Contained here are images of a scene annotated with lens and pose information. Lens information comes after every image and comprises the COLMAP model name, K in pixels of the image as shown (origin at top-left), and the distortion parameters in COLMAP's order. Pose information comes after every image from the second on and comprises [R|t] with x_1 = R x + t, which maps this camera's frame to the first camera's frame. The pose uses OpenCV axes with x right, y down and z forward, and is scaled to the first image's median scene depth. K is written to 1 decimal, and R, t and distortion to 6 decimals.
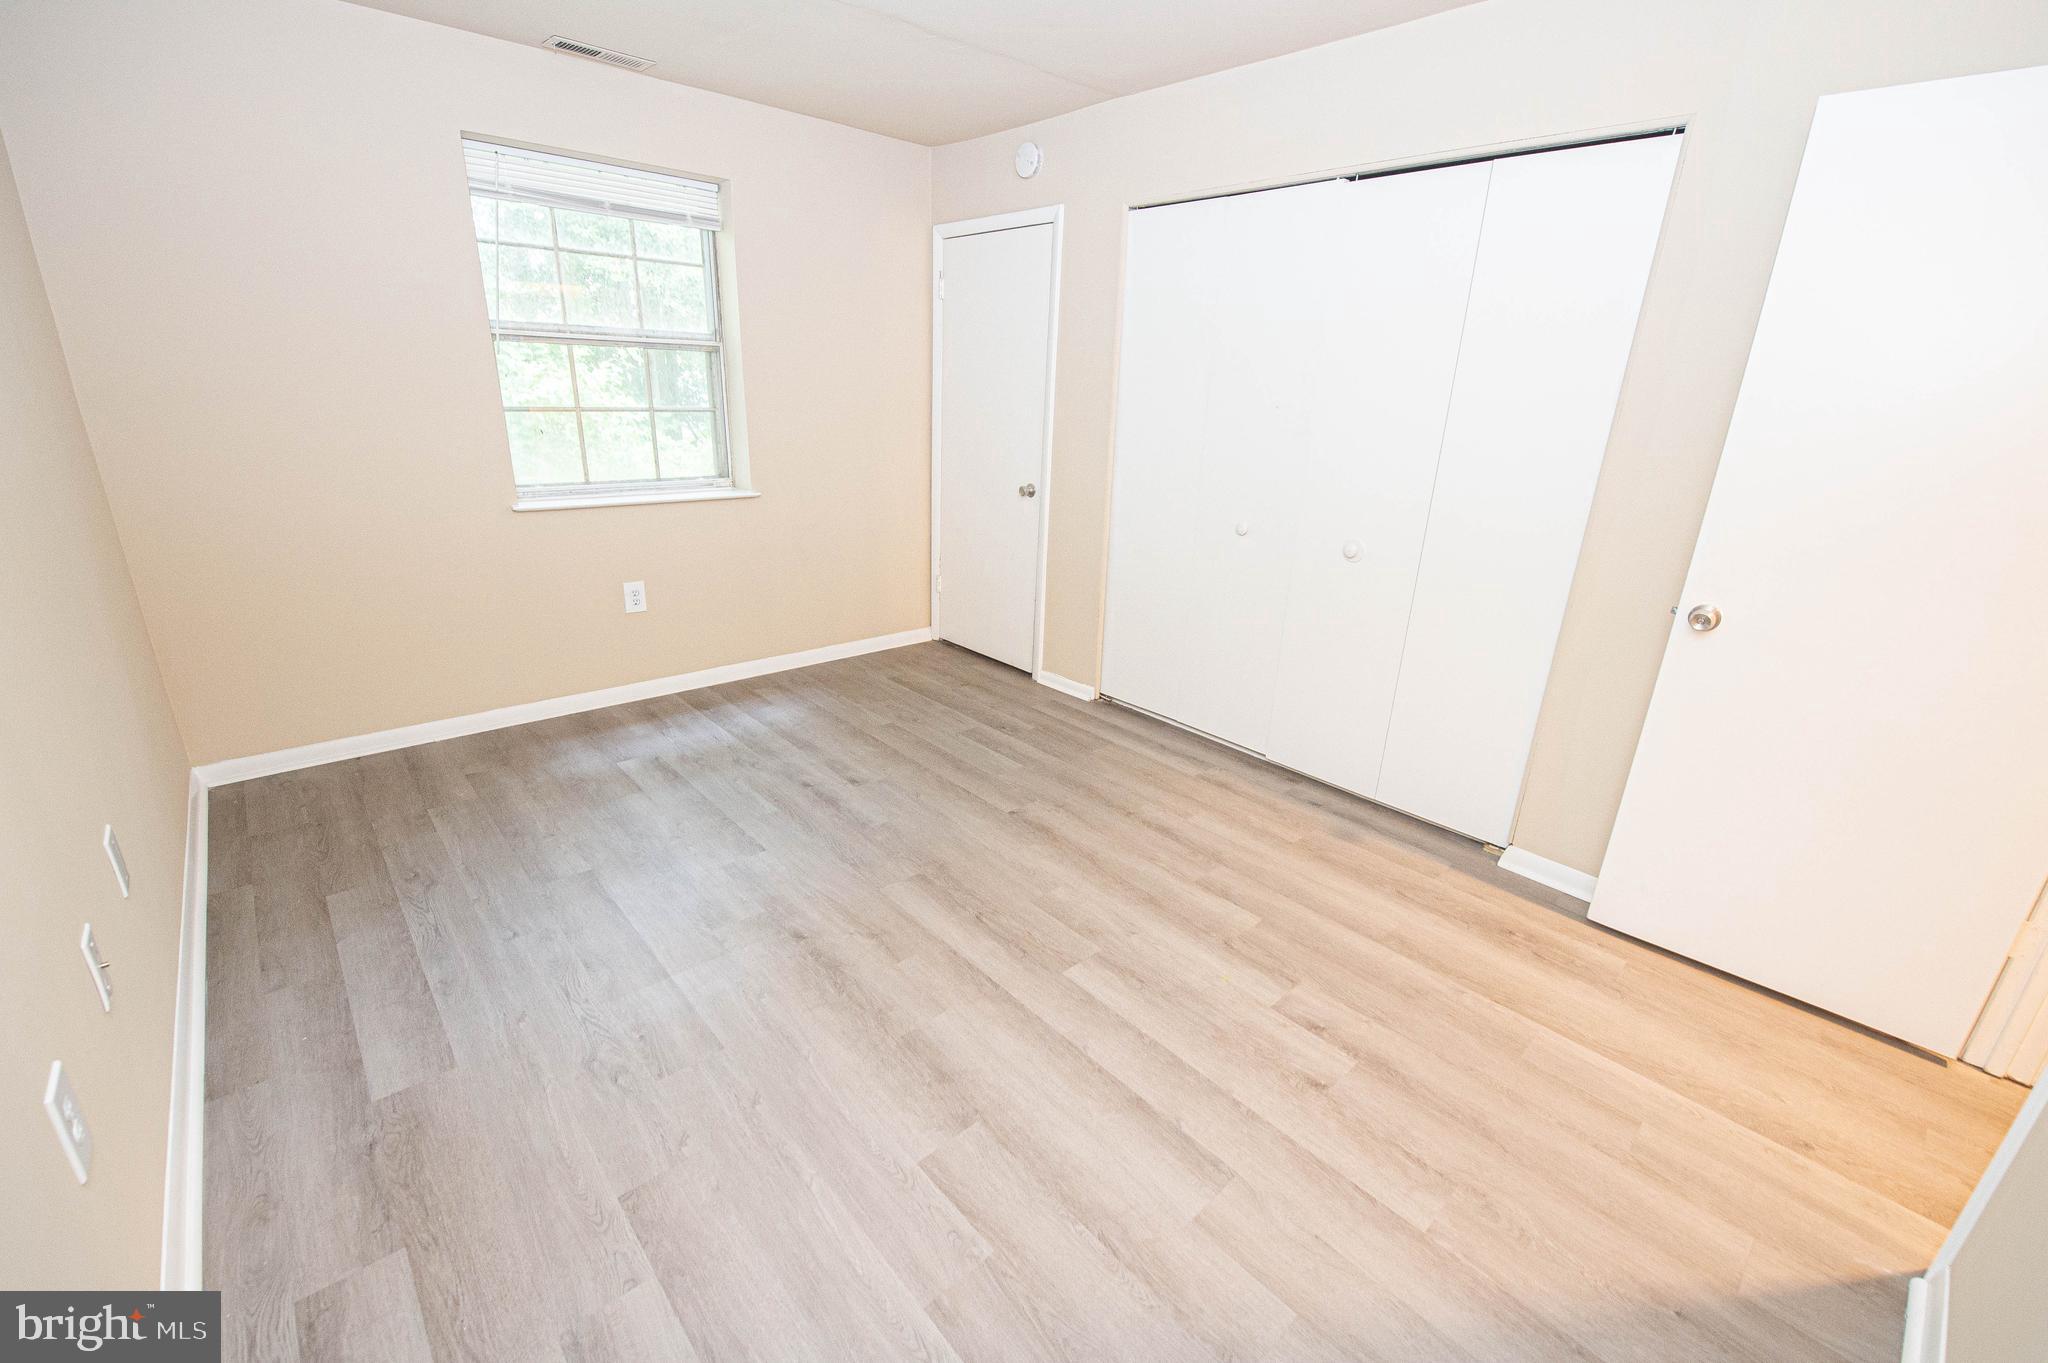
lens RADIAL K [[861.2, 0, 1016.5], [0, 861.2, 679.2], [0, 0, 1]] dist [-0.016011, -0.000532]
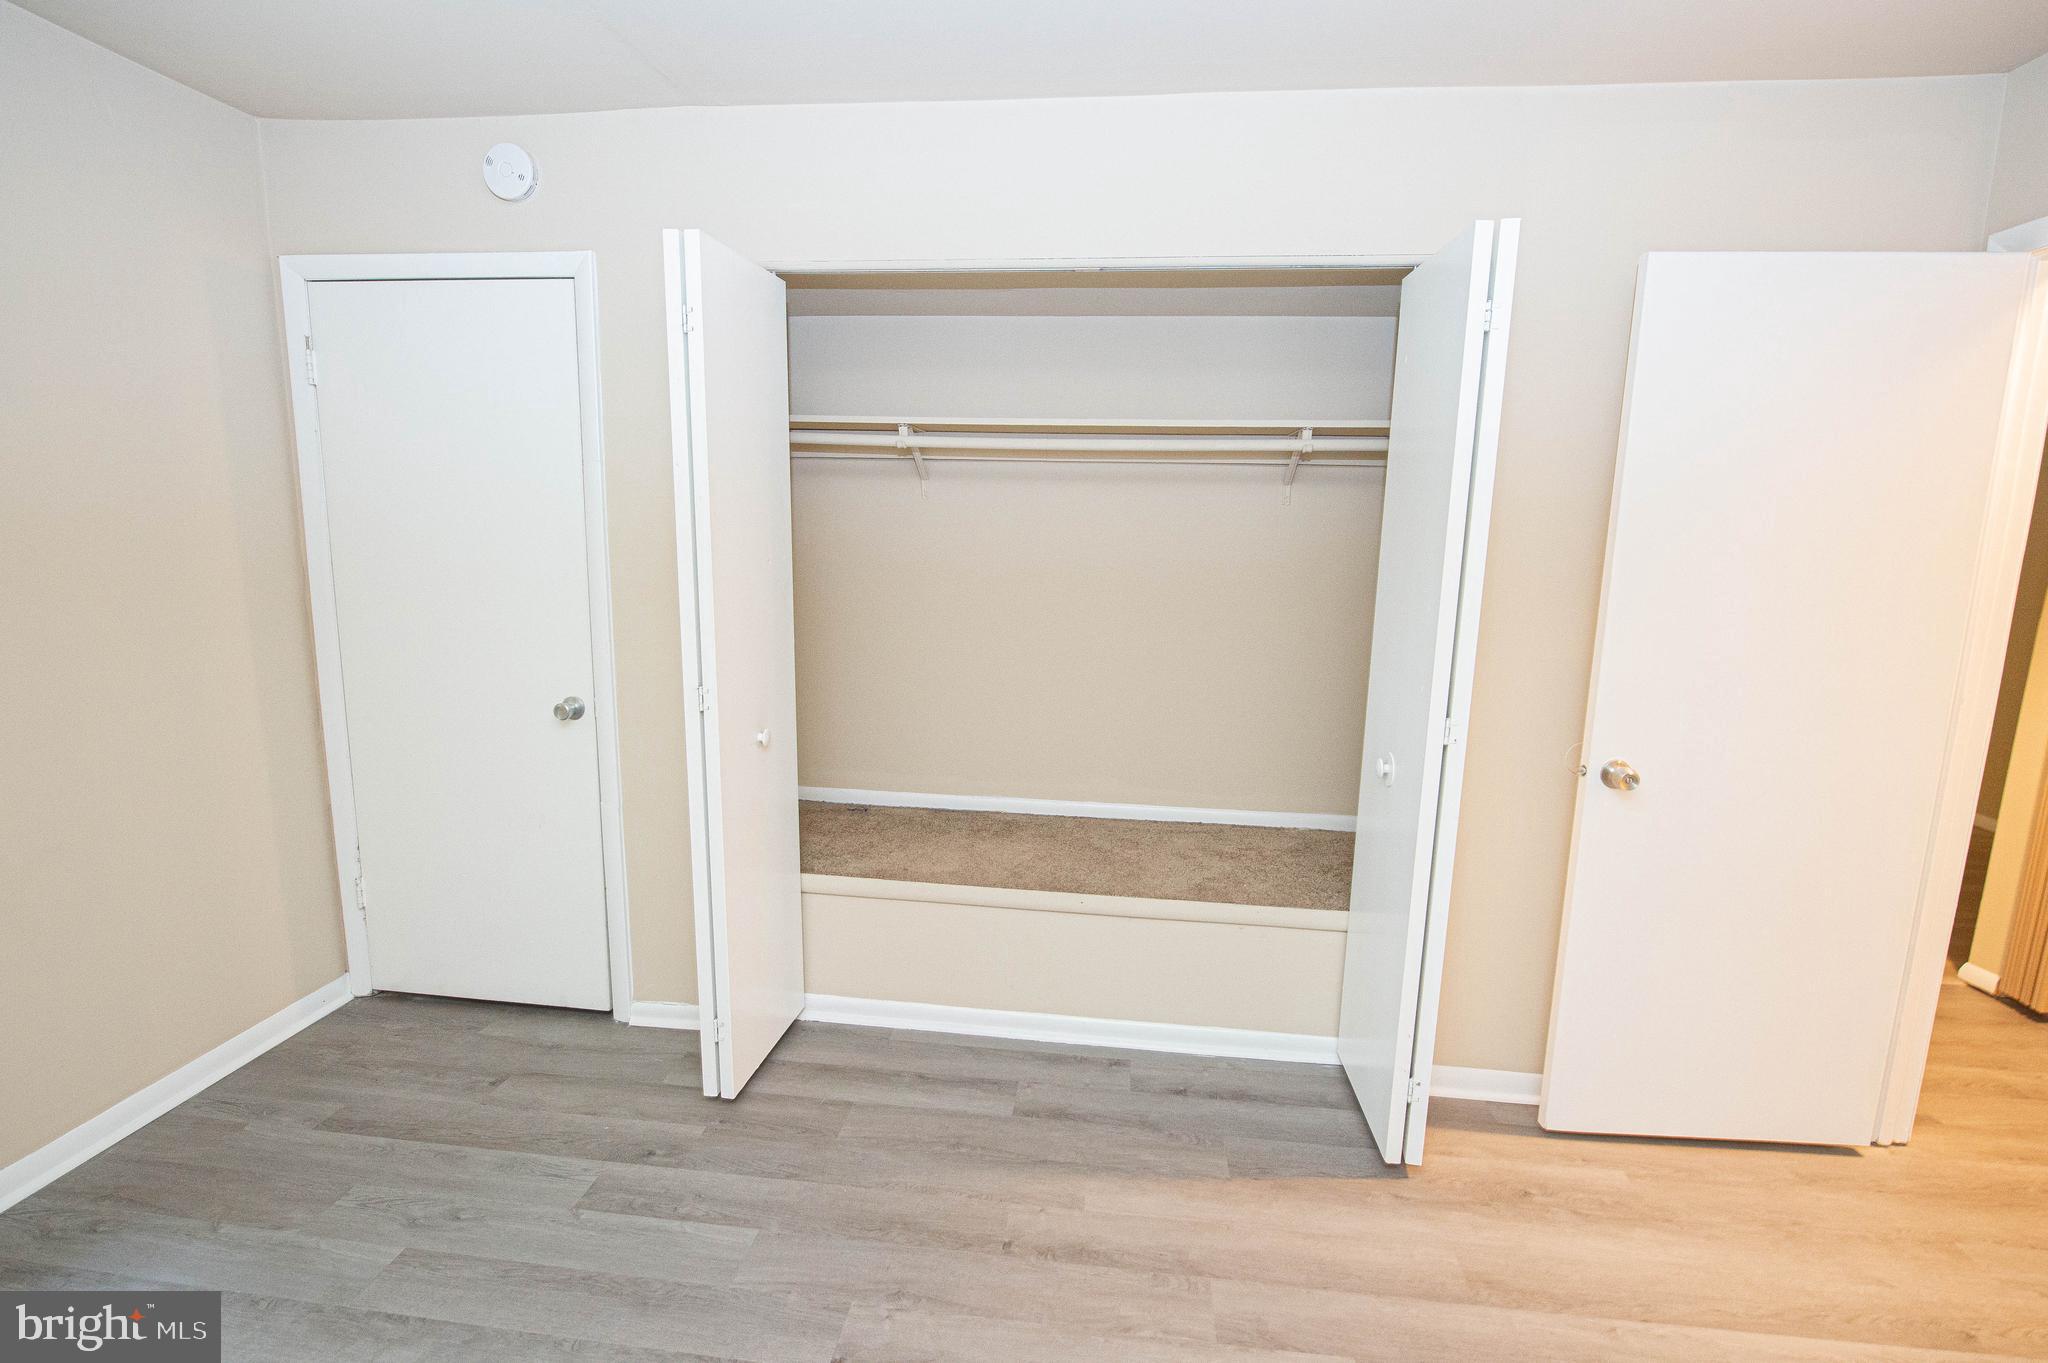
lens RADIAL K [[947.3, 0, 1031.8], [0, 947.3, 678.0], [0, 0, 1]] dist [-0.011379, -0.000929]
pose [[0.746702, -0.125809, 0.653153, -0.207699], [0.220768, 0.973162, -0.064939, -0.160080], [-0.627454, 0.192685, 0.754436, 0.390985]]
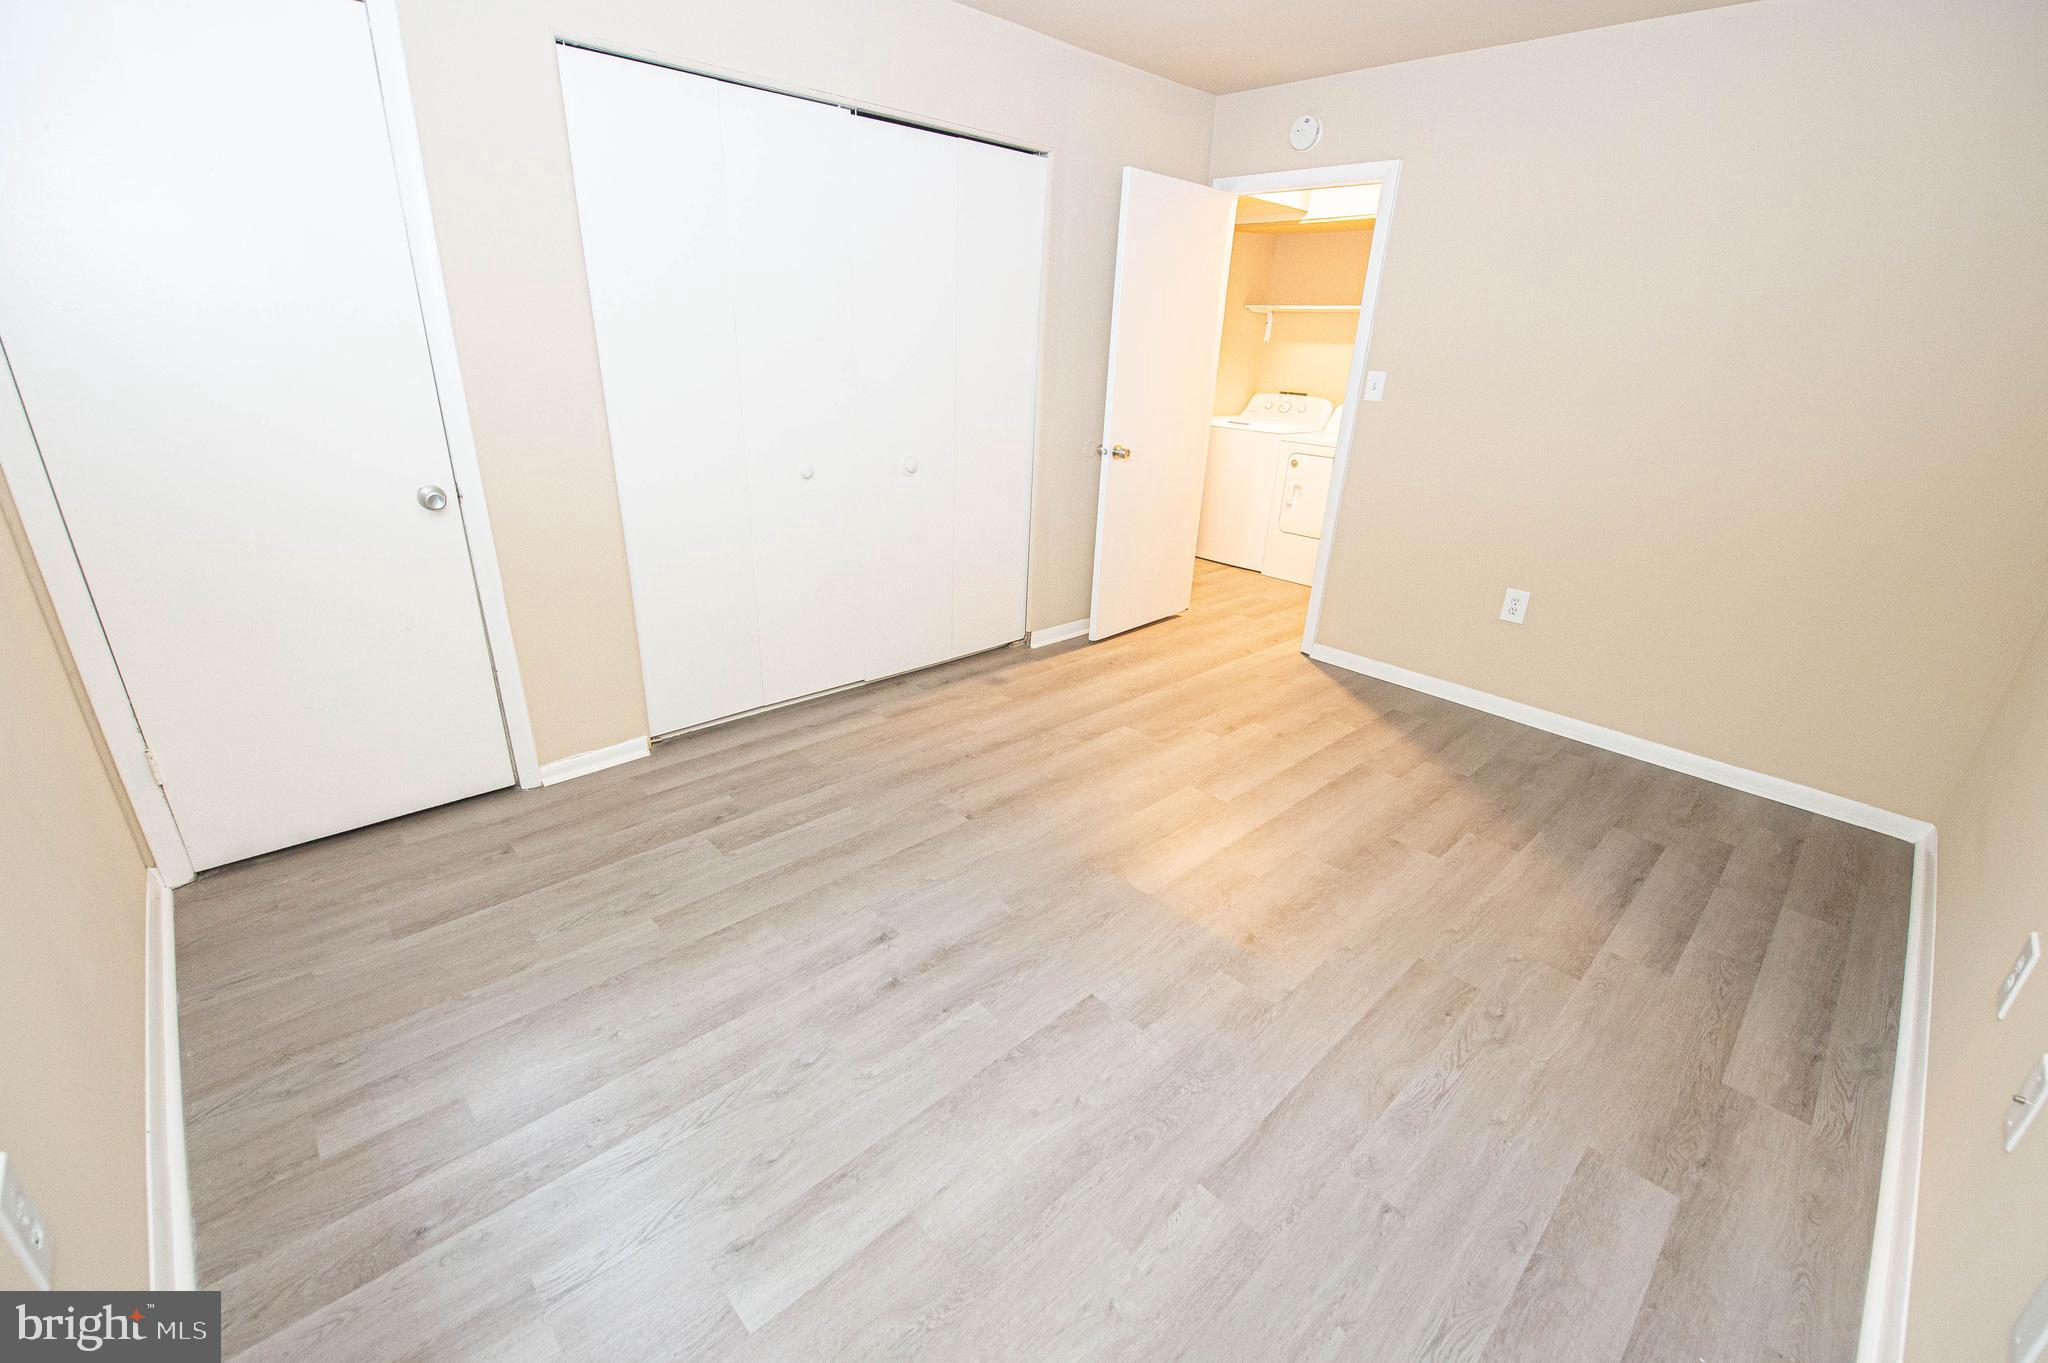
lens RADIAL K [[847.6, 0, 1021.9], [0, 847.6, 678.1], [0, 0, 1]] dist [-0.016041, -0.000380]
pose [[-0.024948, -0.408103, 0.912595, -0.687411], [0.285663, 0.871905, 0.397716, -0.281338], [-0.958005, 0.270617, 0.094828, 0.745141]]
